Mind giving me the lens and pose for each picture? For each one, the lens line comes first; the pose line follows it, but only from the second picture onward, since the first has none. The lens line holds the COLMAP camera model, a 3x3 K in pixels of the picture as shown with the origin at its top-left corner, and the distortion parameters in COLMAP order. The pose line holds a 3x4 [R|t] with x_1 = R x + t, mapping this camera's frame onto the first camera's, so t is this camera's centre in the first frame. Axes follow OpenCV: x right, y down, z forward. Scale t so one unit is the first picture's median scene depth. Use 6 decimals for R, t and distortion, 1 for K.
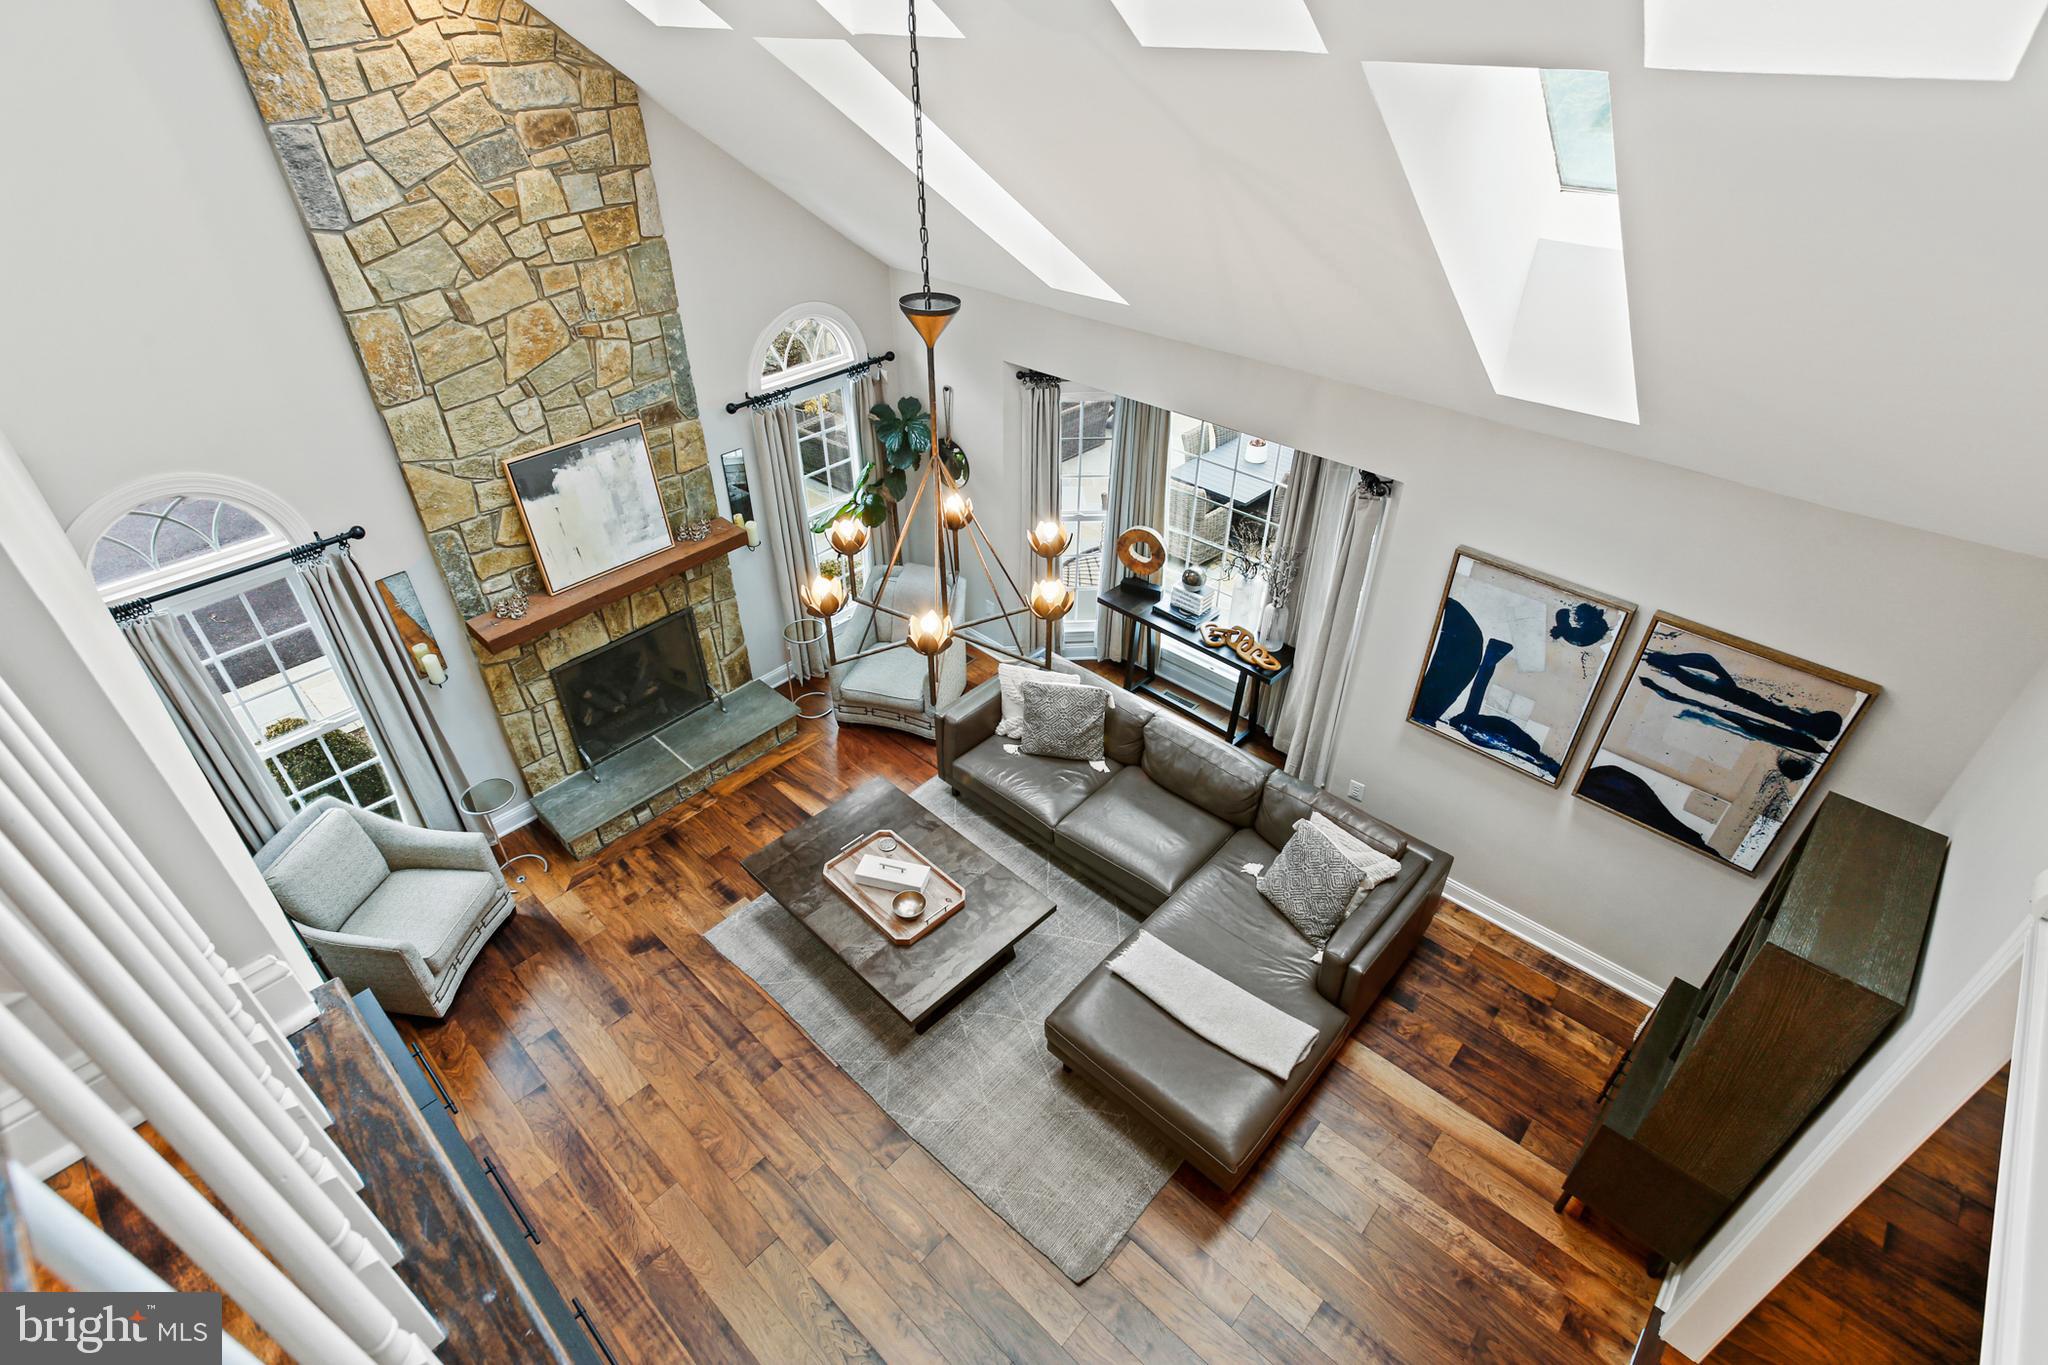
lens RADIAL K [[1009.3, 0, 1016.9], [0, 1009.3, 635.9], [0, 0, 1]] dist [-0.045619, 0.026600]
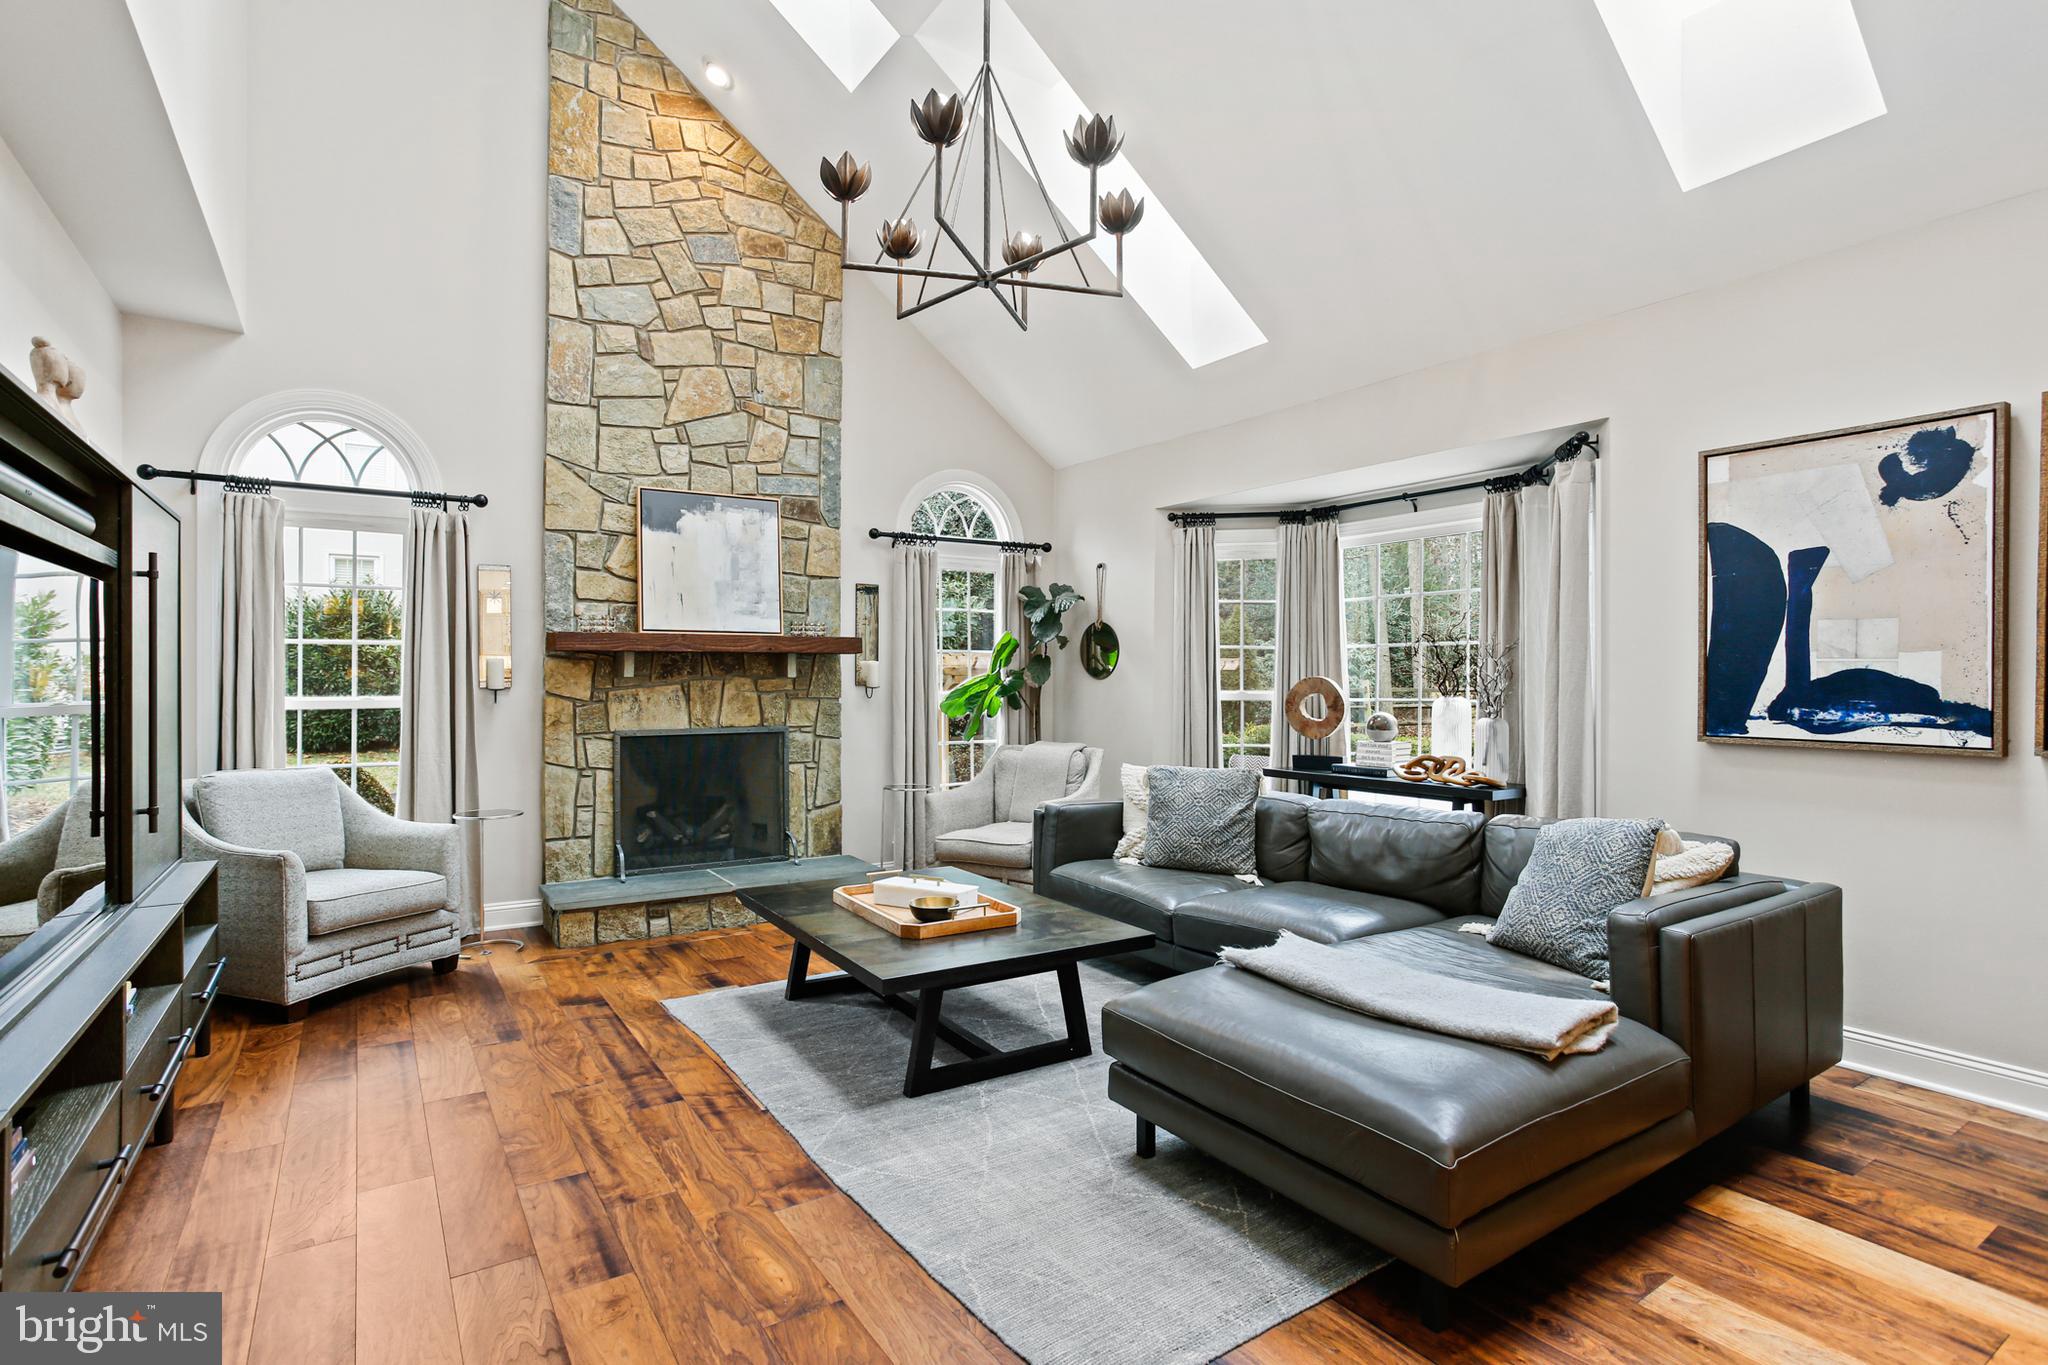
lens RADIAL K [[1009.3, 0, 1019.6], [0, 1009.3, 673.7], [0, 0, 1]] dist [-0.045619, 0.026600]
pose [[0.971902, 0.001606, -0.235379, 0.106762], [-0.139129, 0.810519, -0.568949, 0.511669], [0.189865, 0.585710, 0.787969, 0.379653]]
